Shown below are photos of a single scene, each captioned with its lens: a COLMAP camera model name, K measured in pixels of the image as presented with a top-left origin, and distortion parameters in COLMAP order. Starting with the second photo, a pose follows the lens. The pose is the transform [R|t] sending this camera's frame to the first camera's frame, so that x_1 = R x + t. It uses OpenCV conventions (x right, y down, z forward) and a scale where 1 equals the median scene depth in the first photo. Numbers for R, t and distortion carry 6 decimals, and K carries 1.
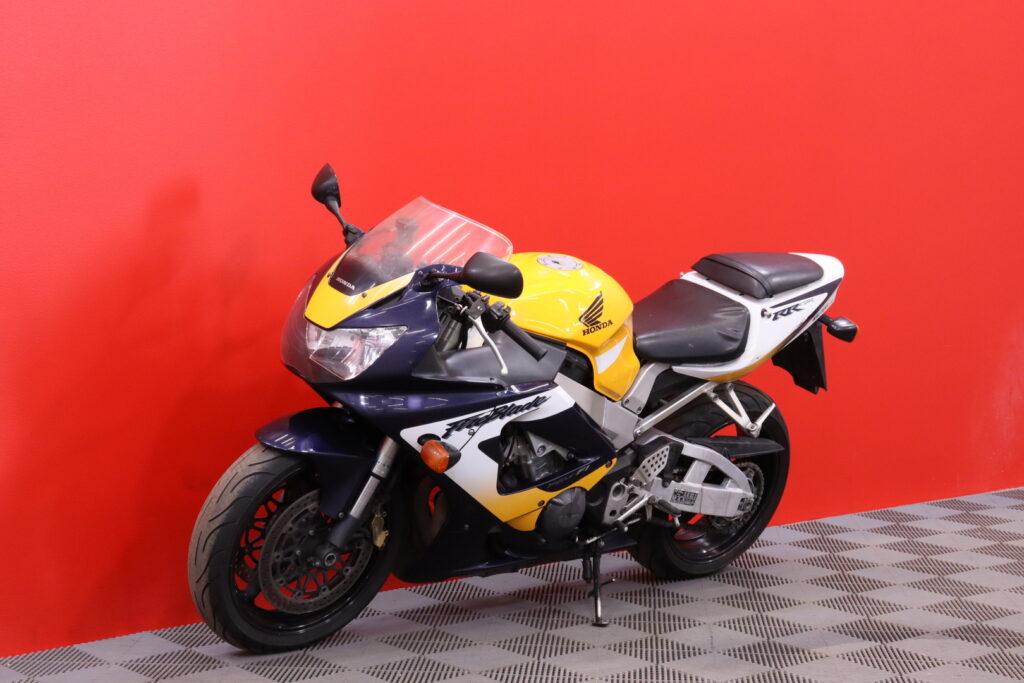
lens RADIAL K [[1711.5, 0, 513.3], [0, 1711.5, 335.5], [0, 0, 1]] dist [0.264968, 0.000000]
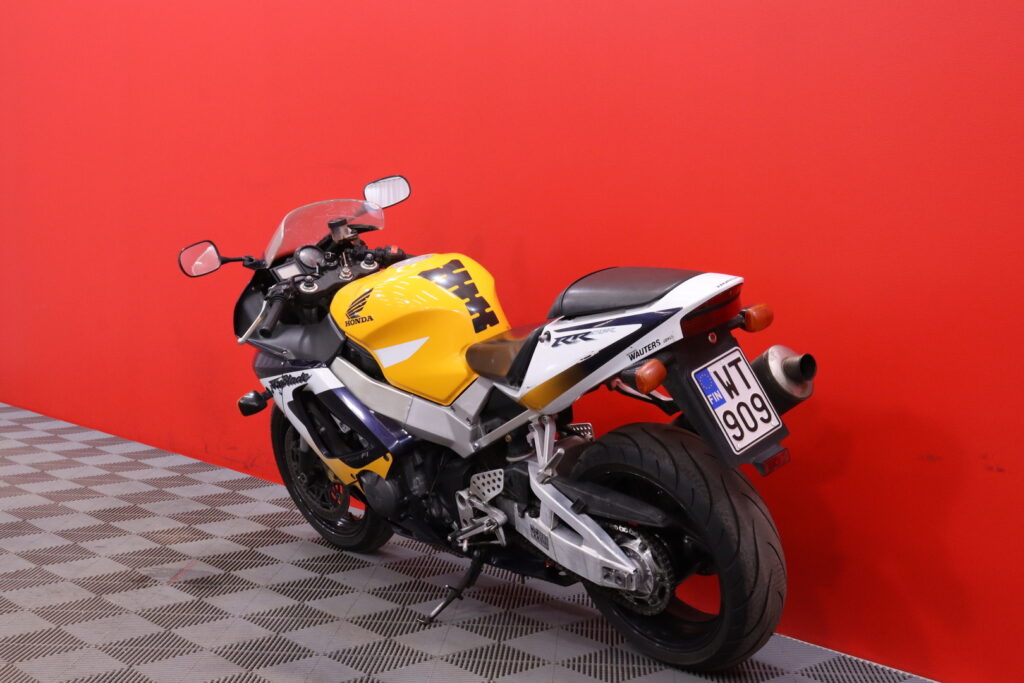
lens RADIAL K [[1377.4, 0, 510.5], [0, 1377.4, 342.1], [0, 0, 1]] dist [-0.019234, 0.000000]
pose [[-0.000951, 0.078613, -0.996905, 0.835228], [-0.096441, 0.992251, 0.078338, -0.062707], [0.995338, 0.096217, 0.006638, 1.012501]]
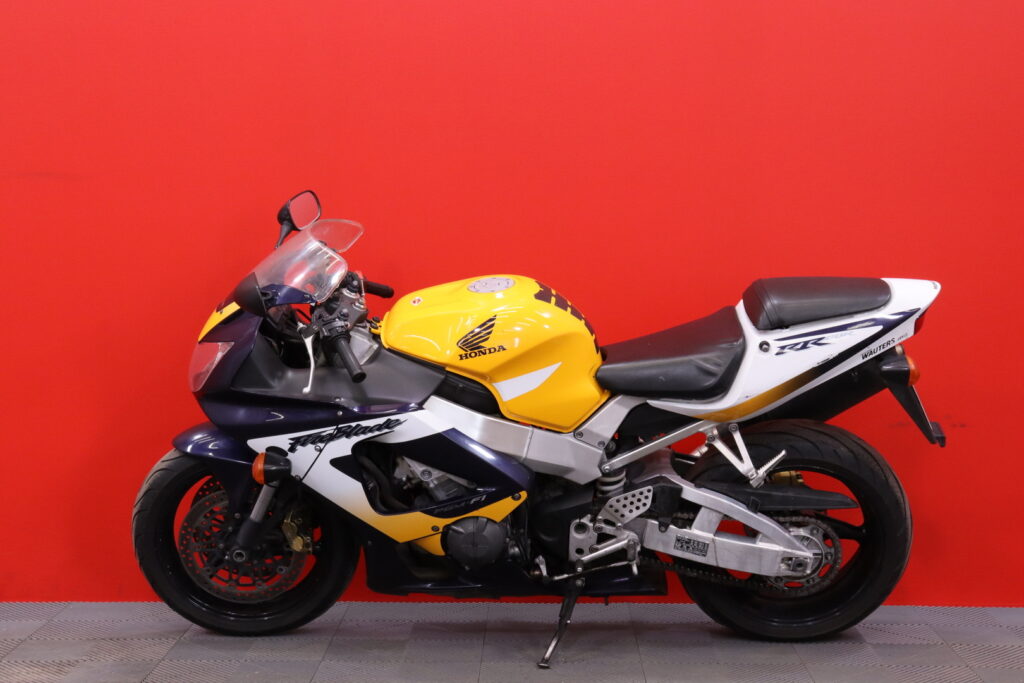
lens RADIAL K [[1576.7, 0, 511.9], [0, 1576.7, 345.4], [0, 0, 1]] dist [0.110793, 0.000000]
pose [[0.745386, 0.032494, -0.665841, 0.606950], [-0.039271, 0.999217, 0.004800, -0.012765], [0.665476, 0.022570, 0.746078, 0.324161]]
